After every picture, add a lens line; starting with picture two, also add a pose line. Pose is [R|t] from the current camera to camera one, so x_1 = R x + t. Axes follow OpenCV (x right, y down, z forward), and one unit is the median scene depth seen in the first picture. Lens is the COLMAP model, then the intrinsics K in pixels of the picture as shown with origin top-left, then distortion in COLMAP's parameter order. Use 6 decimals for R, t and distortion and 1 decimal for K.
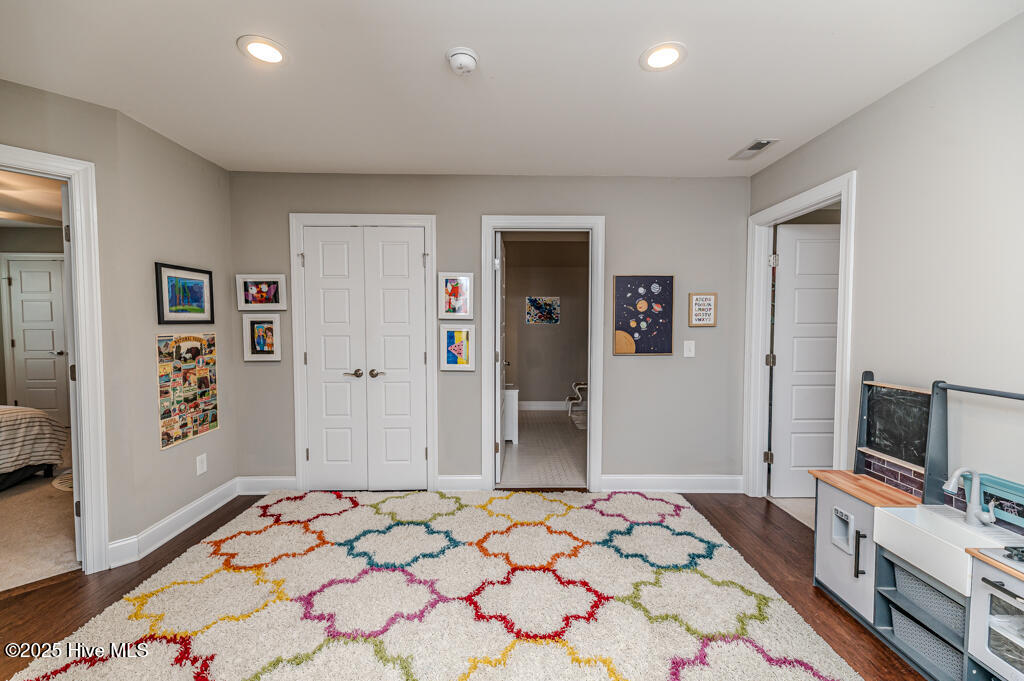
lens RADIAL K [[403.7, 0, 510.7], [0, 403.7, 339.3], [0, 0, 1]] dist [0.025189, -0.006315]
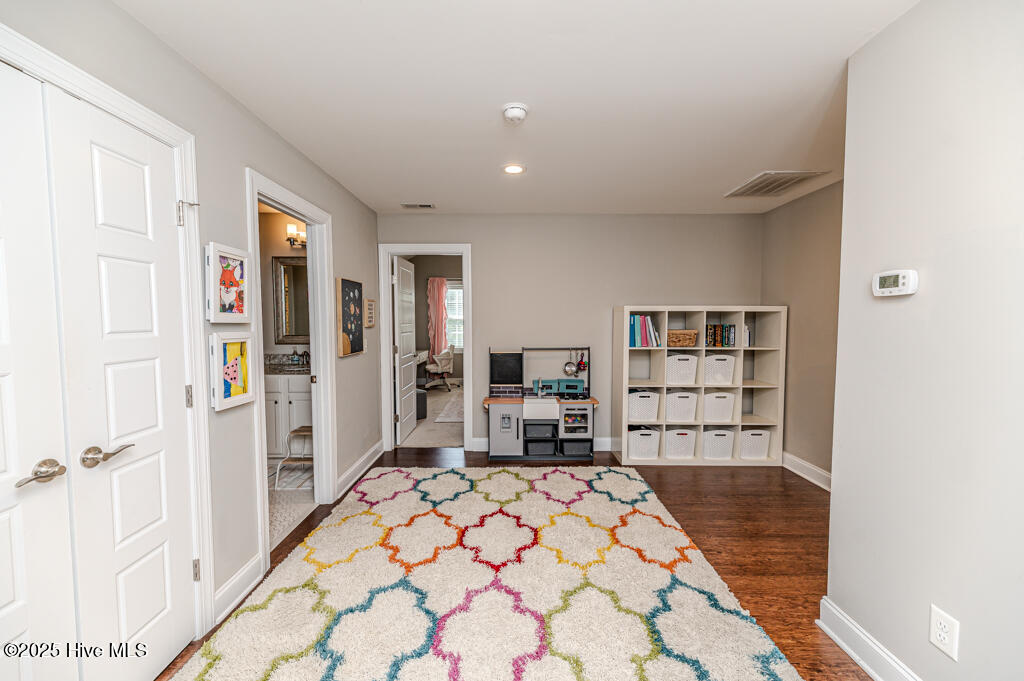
lens RADIAL K [[402.8, 0, 513.5], [0, 402.8, 341.6], [0, 0, 1]] dist [0.015785, -0.006484]
pose [[0.007120, -0.056585, 0.998372, -1.022344], [0.042209, 0.997525, 0.056236, -0.053223], [-0.999083, 0.041740, 0.009491, 0.773512]]
